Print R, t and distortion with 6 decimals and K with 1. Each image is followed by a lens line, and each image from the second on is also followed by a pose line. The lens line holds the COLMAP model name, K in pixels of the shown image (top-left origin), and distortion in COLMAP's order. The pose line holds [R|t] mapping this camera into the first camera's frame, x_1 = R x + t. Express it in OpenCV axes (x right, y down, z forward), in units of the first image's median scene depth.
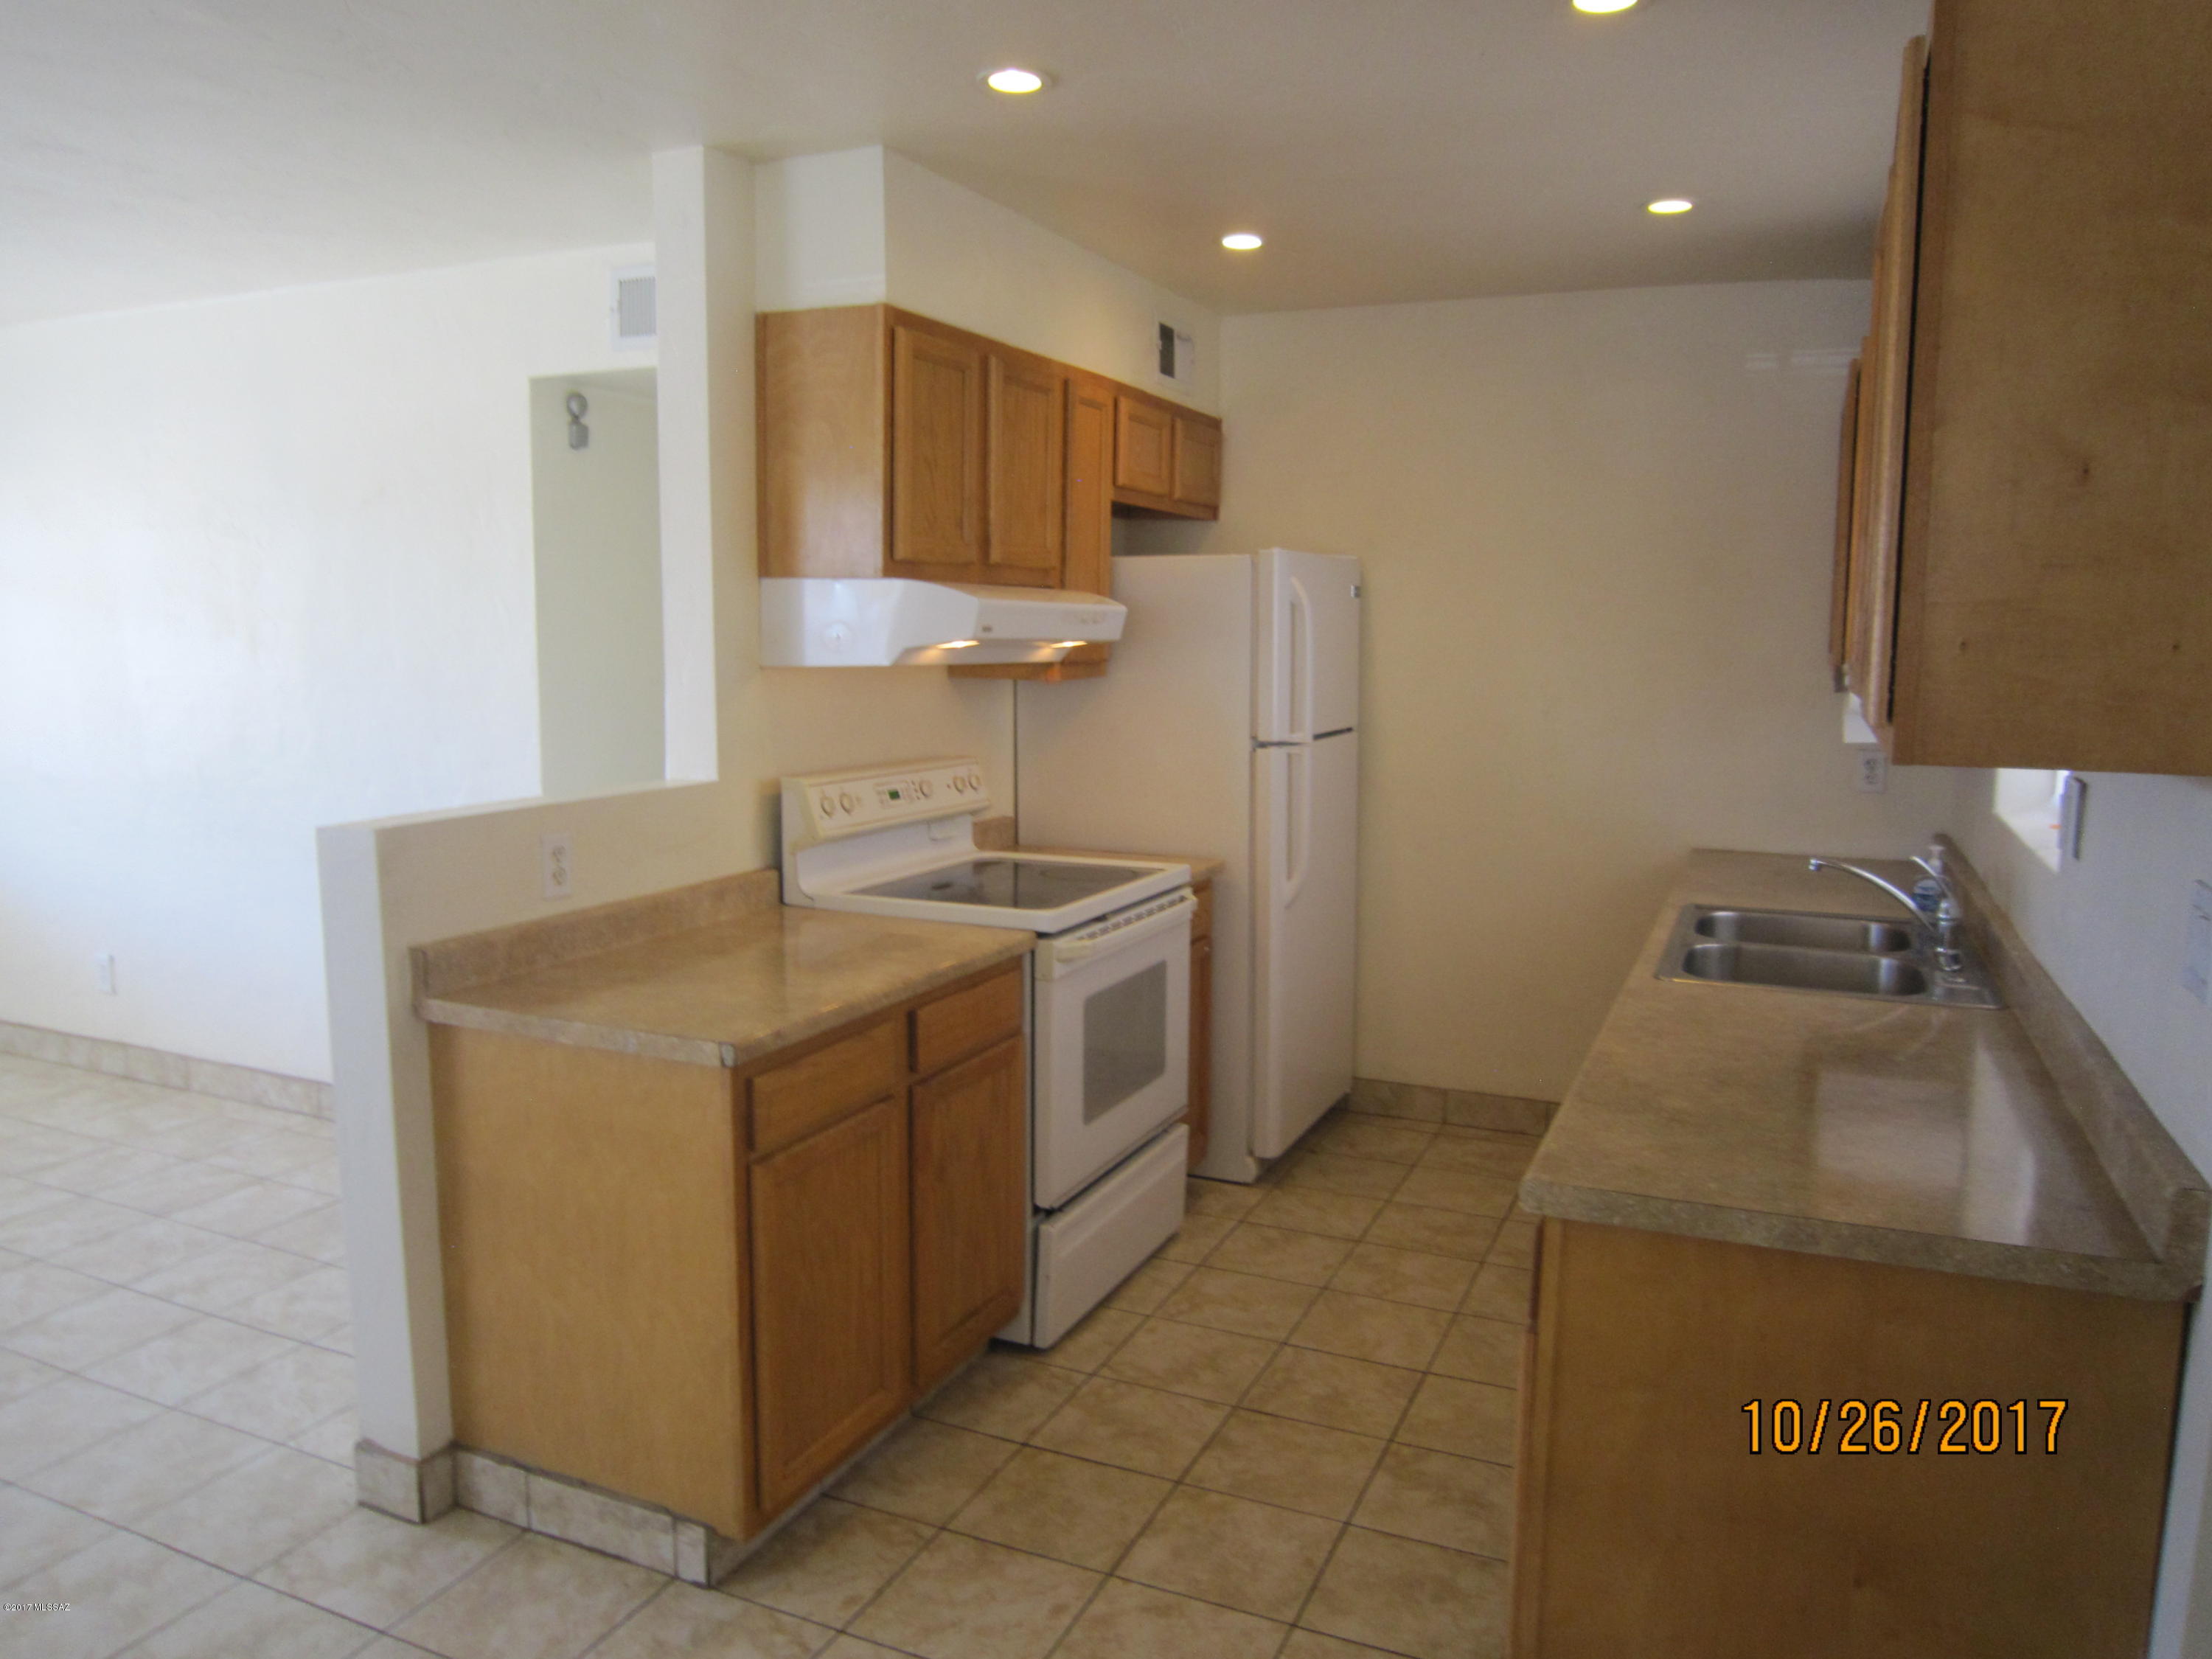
lens RADIAL K [[1549.2, 0, 1101.2], [0, 1549.2, 834.0], [0, 0, 1]] dist [-0.068064, 0.032752]
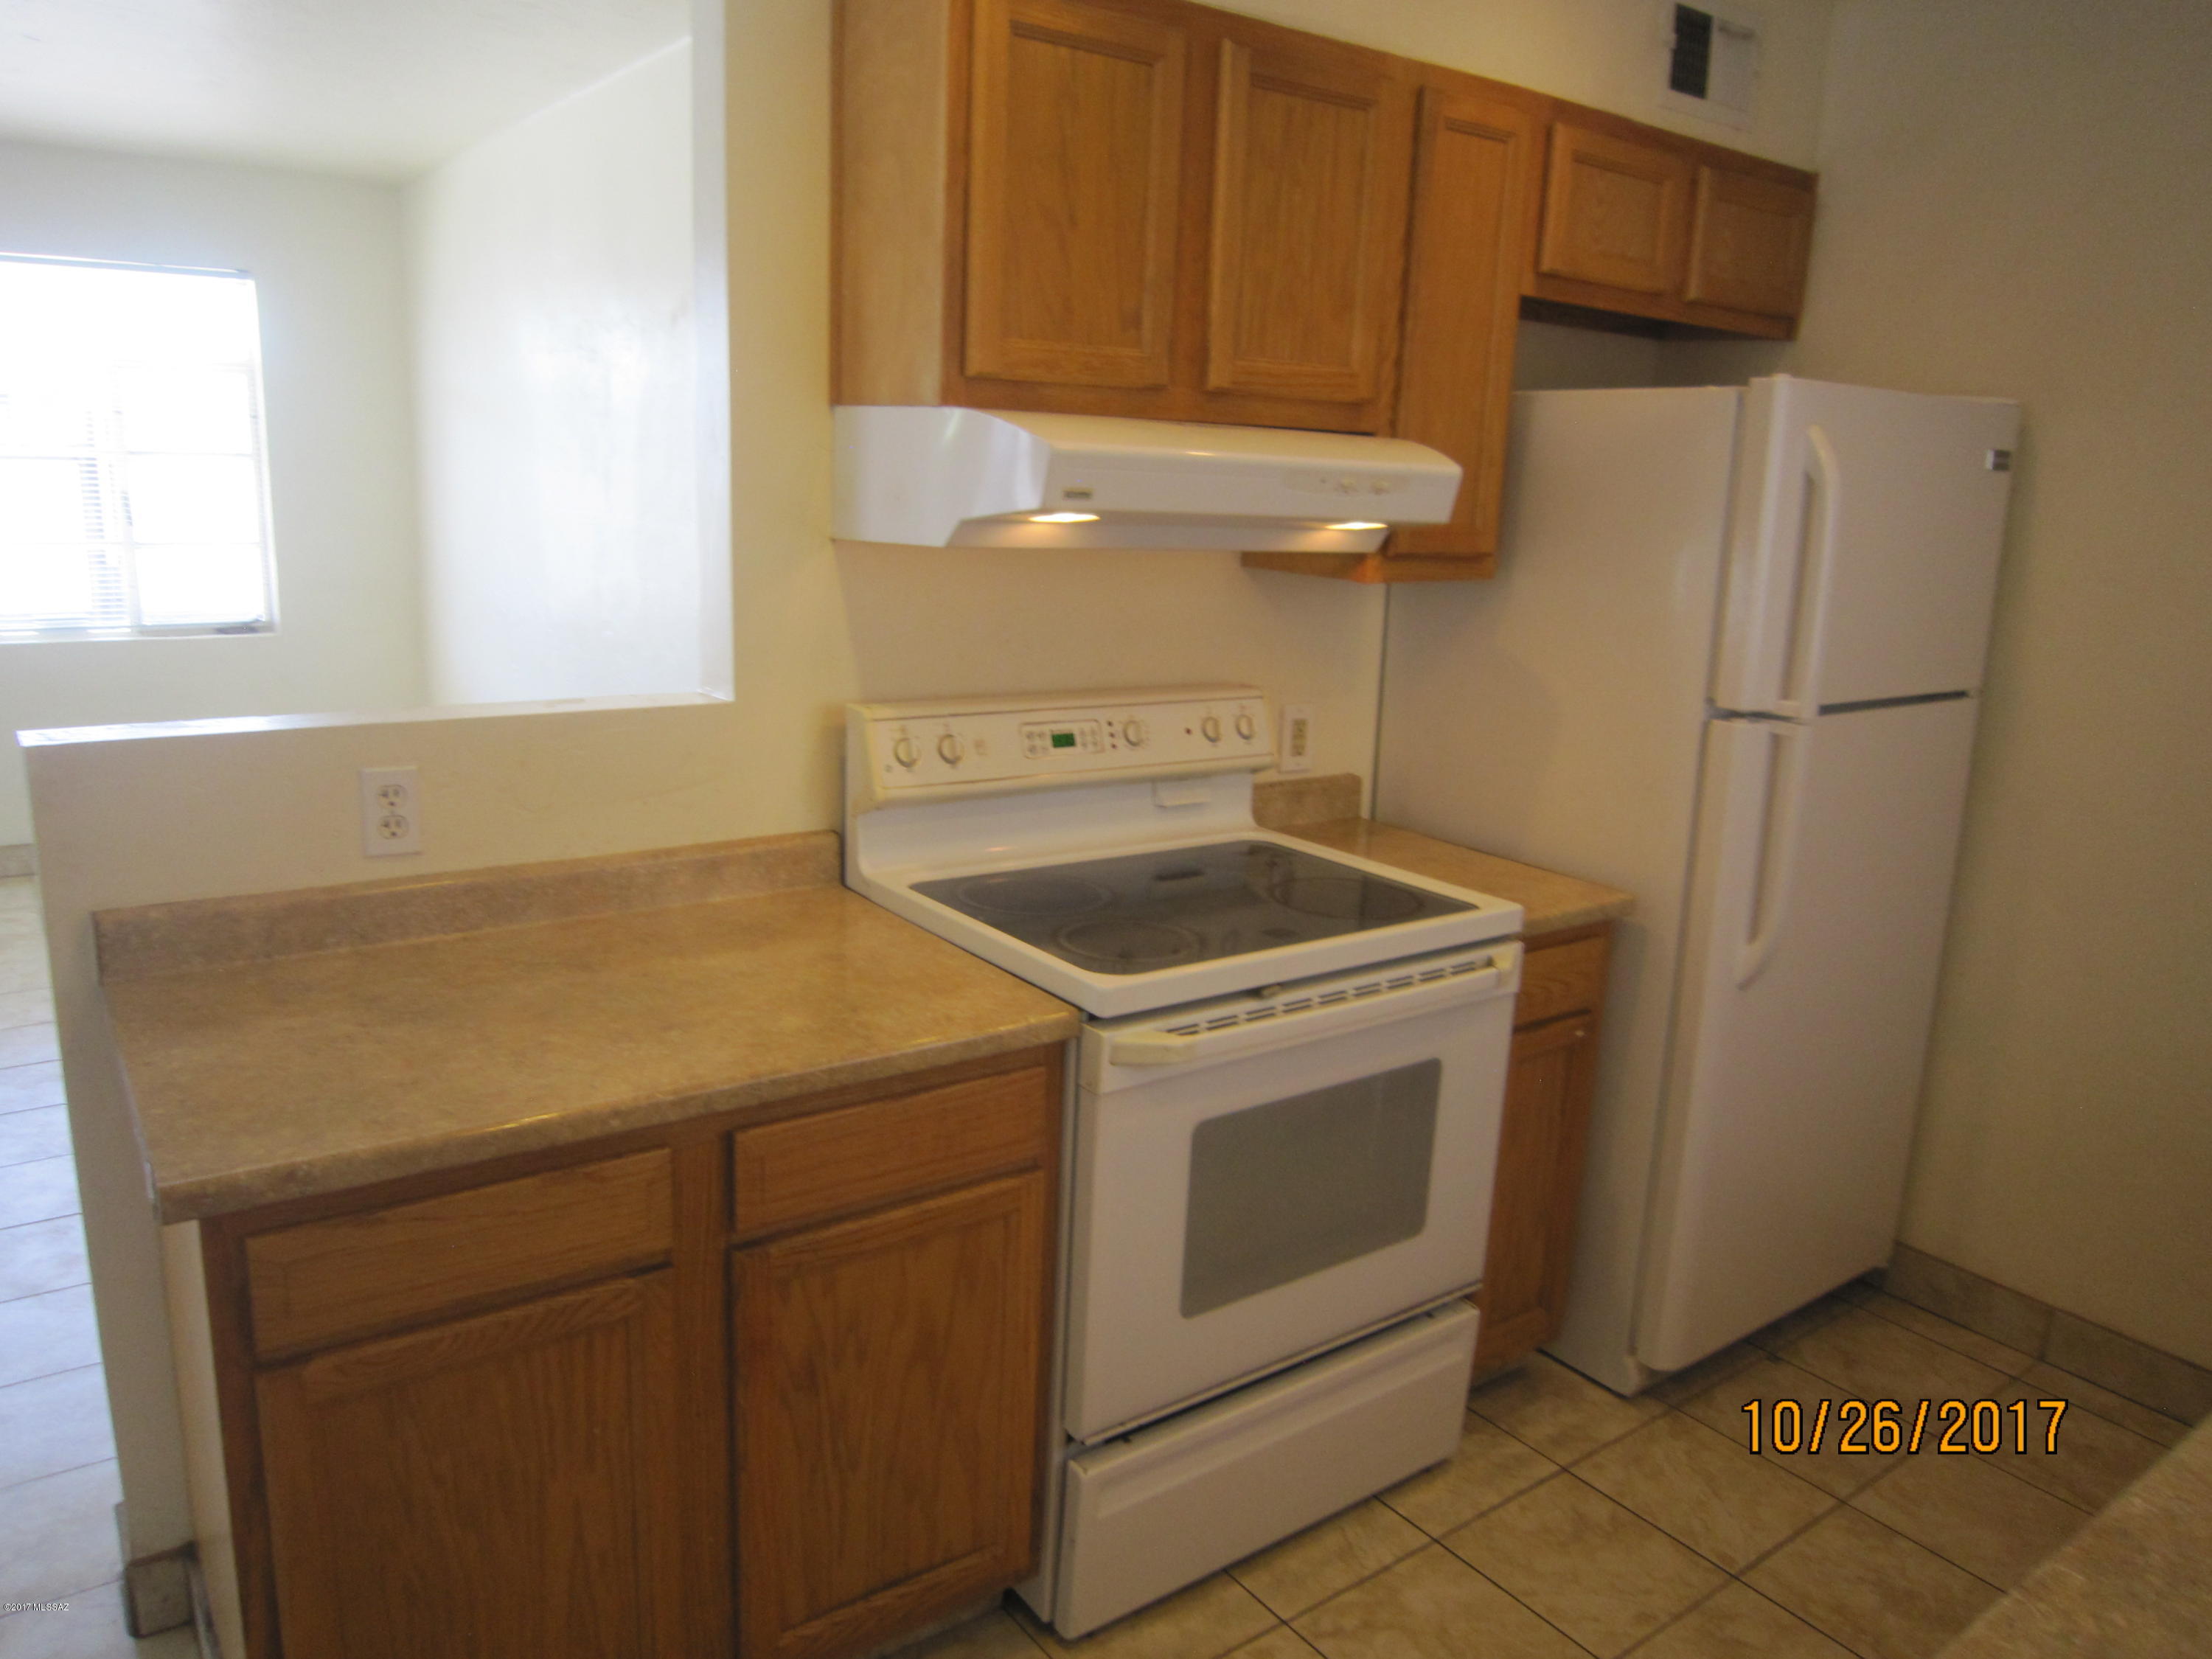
lens RADIAL K [[1549.2, 0, 1101.2], [0, 1549.2, 834.0], [0, 0, 1]] dist [-0.068064, 0.032752]
pose [[0.869216, 0.139241, -0.474421, 0.218877], [-0.097679, 0.988975, 0.111298, -0.065313], [0.484687, -0.050401, 0.873234, 0.446936]]
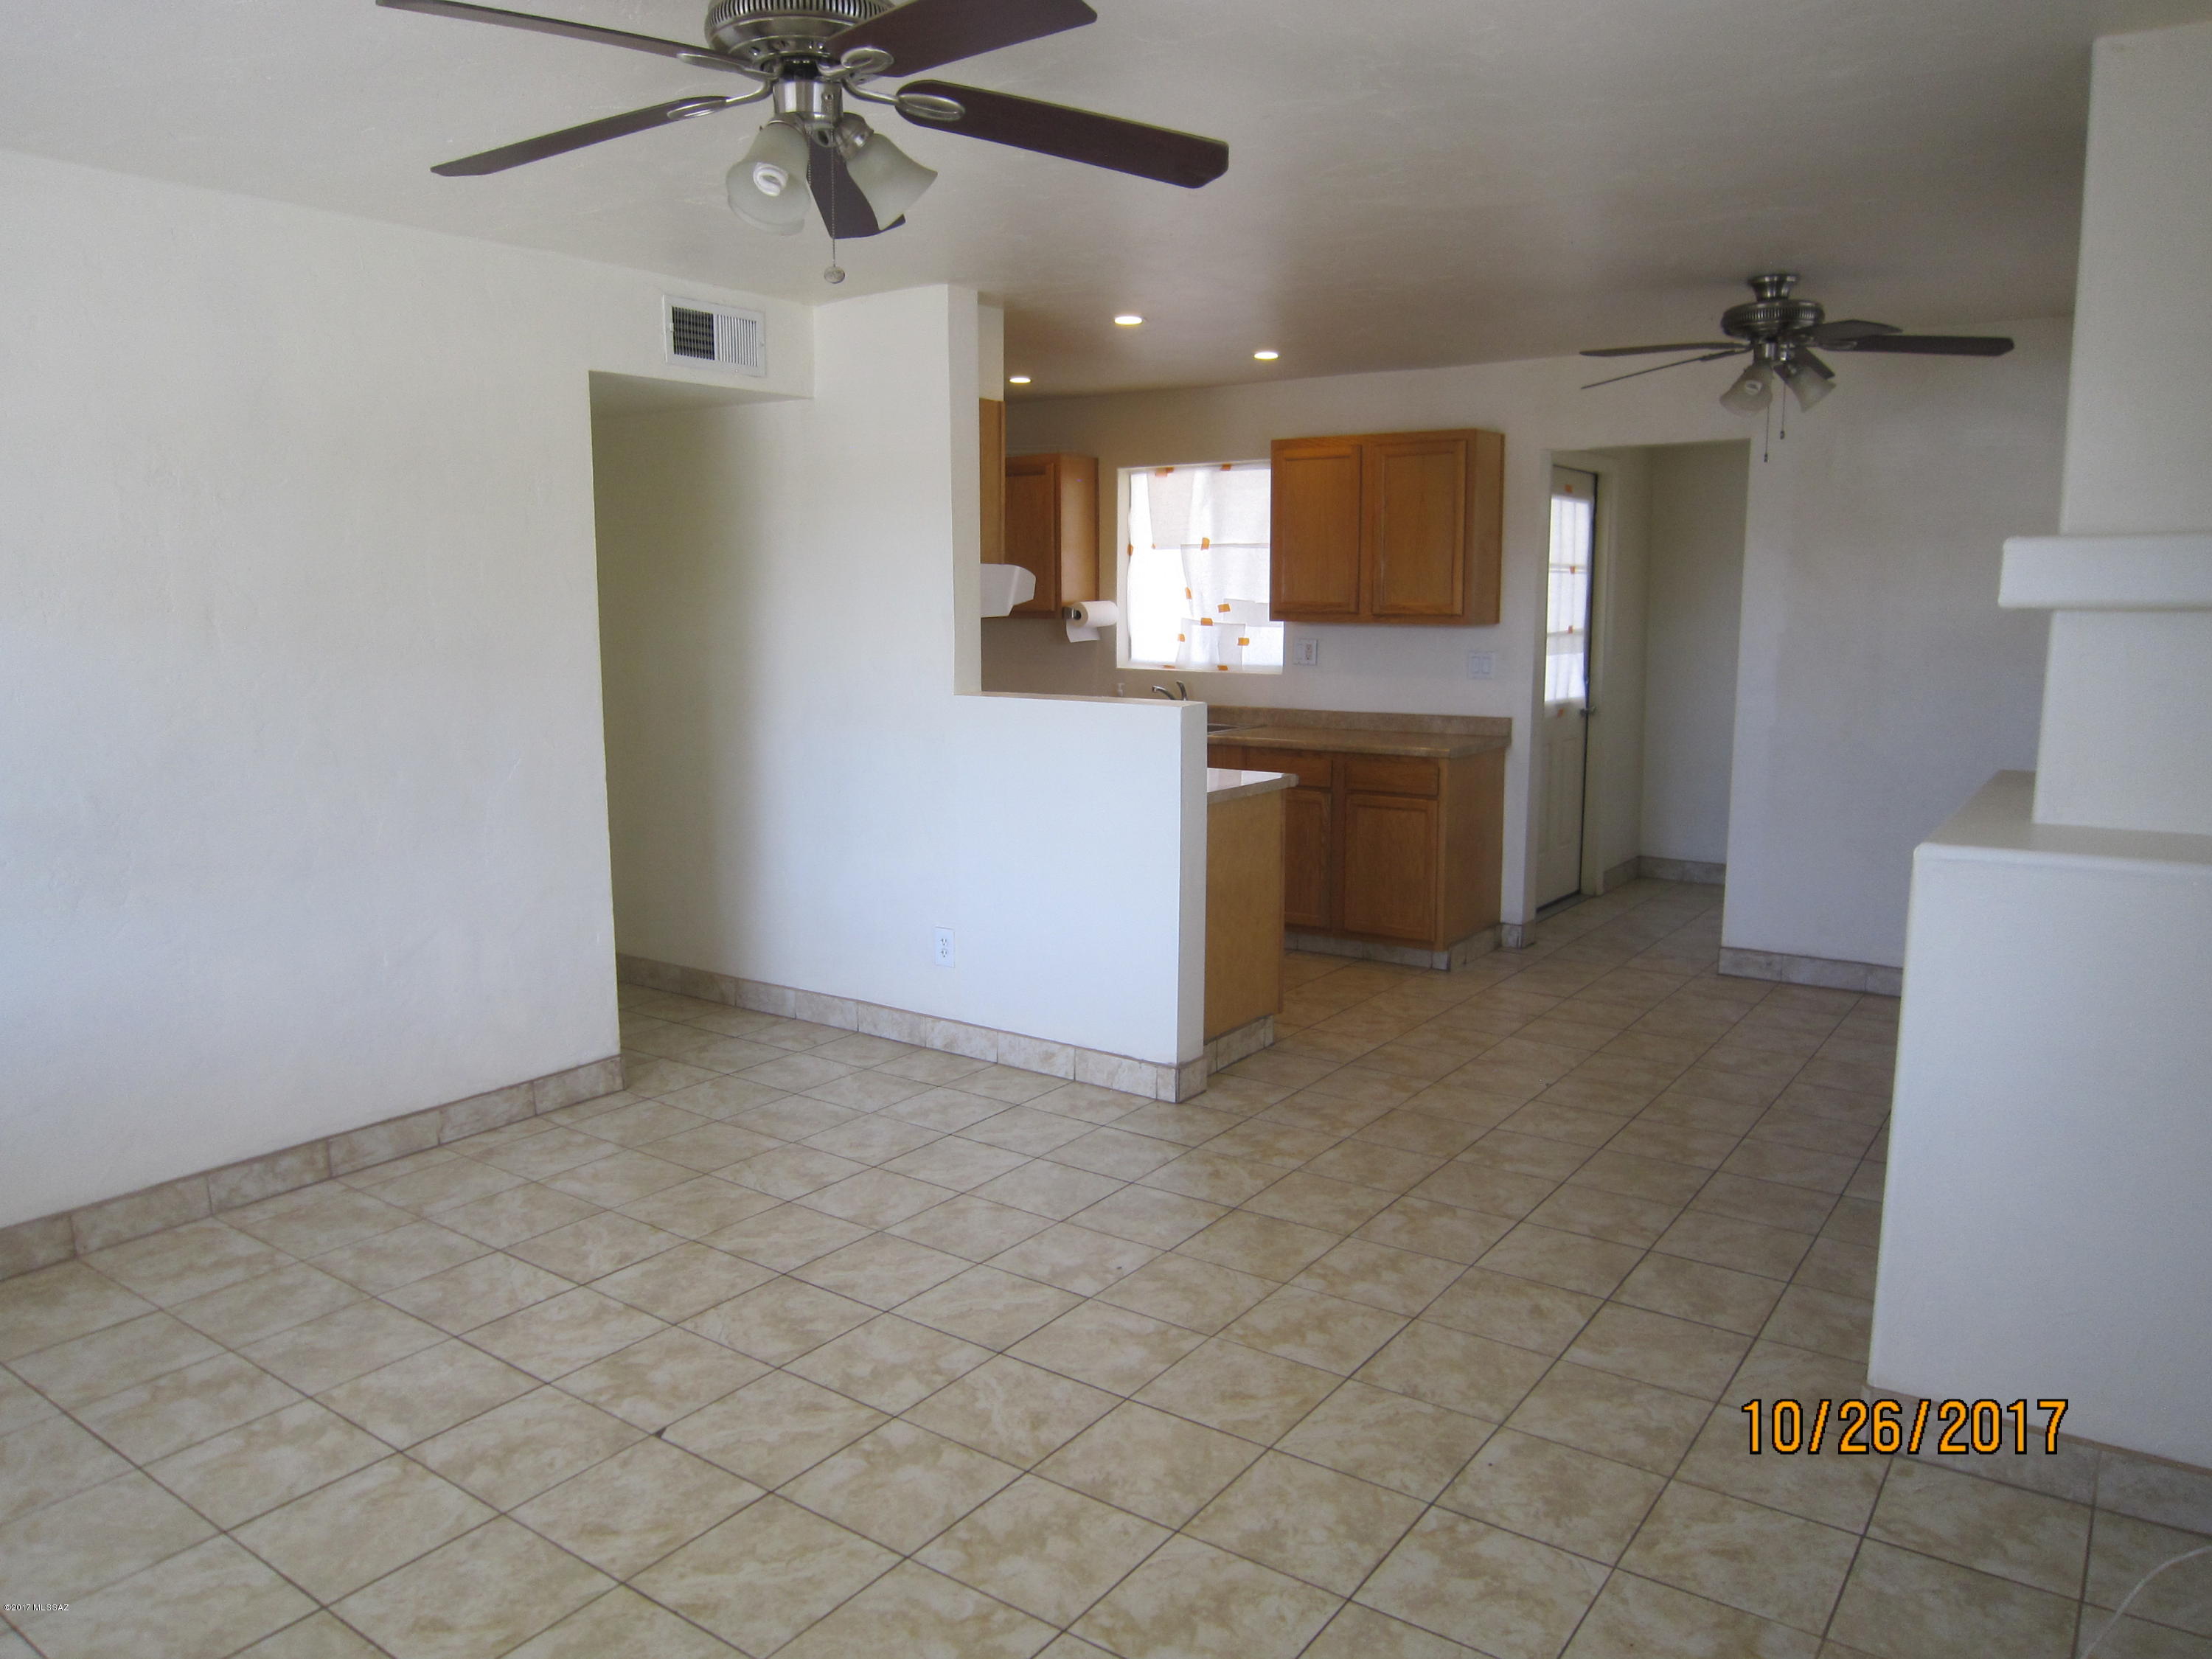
lens RADIAL K [[1549.2, 0, 1101.2], [0, 1549.2, 834.0], [0, 0, 1]] dist [-0.068064, 0.032752]
pose [[0.192556, -0.156057, 0.968797, -1.672436], [0.131151, 0.982509, 0.132198, -0.078192], [-0.972482, 0.101603, 0.209655, 0.534676]]
